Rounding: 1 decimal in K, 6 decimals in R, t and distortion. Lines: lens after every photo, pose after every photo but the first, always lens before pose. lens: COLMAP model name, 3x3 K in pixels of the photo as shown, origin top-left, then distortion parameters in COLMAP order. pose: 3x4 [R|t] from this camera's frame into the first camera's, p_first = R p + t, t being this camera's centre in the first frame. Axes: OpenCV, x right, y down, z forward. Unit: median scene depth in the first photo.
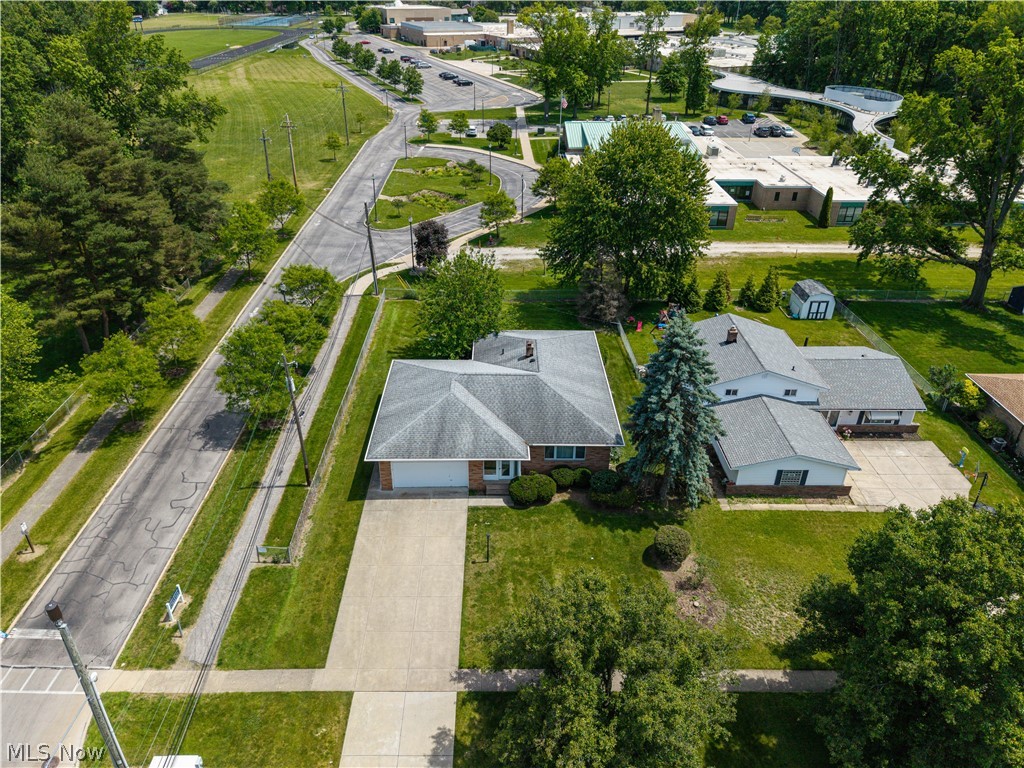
lens RADIAL K [[675.5, 0, 492.5], [0, 675.5, 381.3], [0, 0, 1]] dist [0.010230, -0.034433]
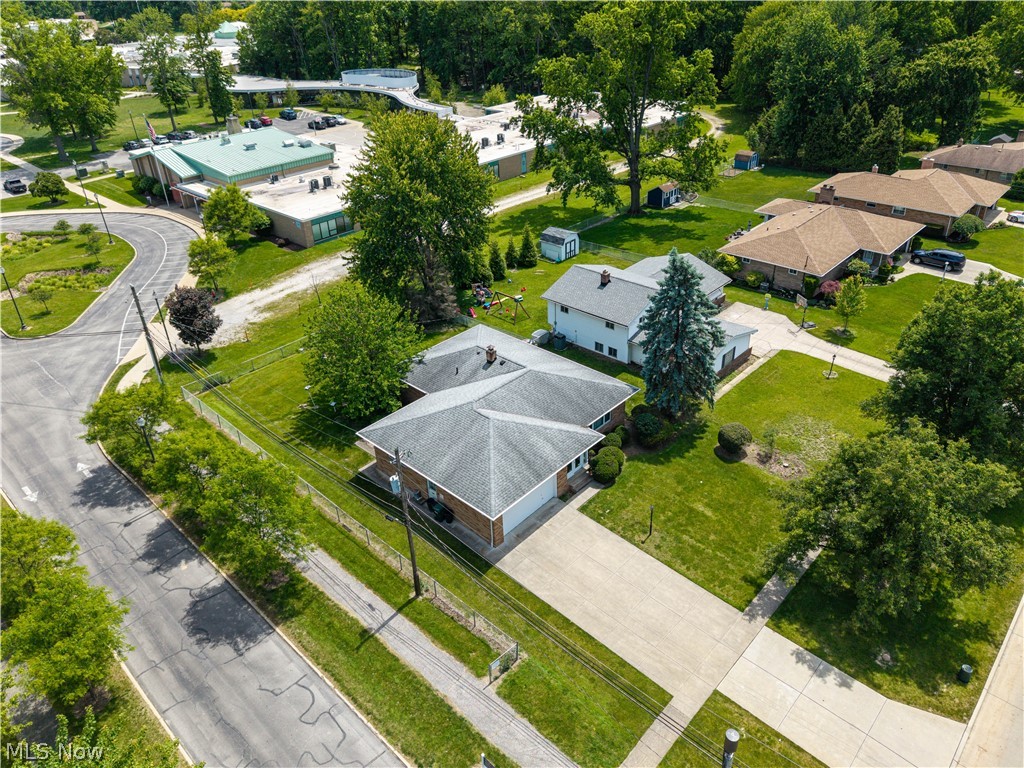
lens RADIAL K [[711.7, 0, 512.0], [0, 711.7, 384.0], [0, 0, 1]] dist [0.003313, -0.000633]
pose [[0.678573, -0.400239, 0.615912, -0.560920], [0.409334, 0.902288, 0.135357, -0.133029], [-0.609906, 0.160264, 0.776099, 0.193499]]
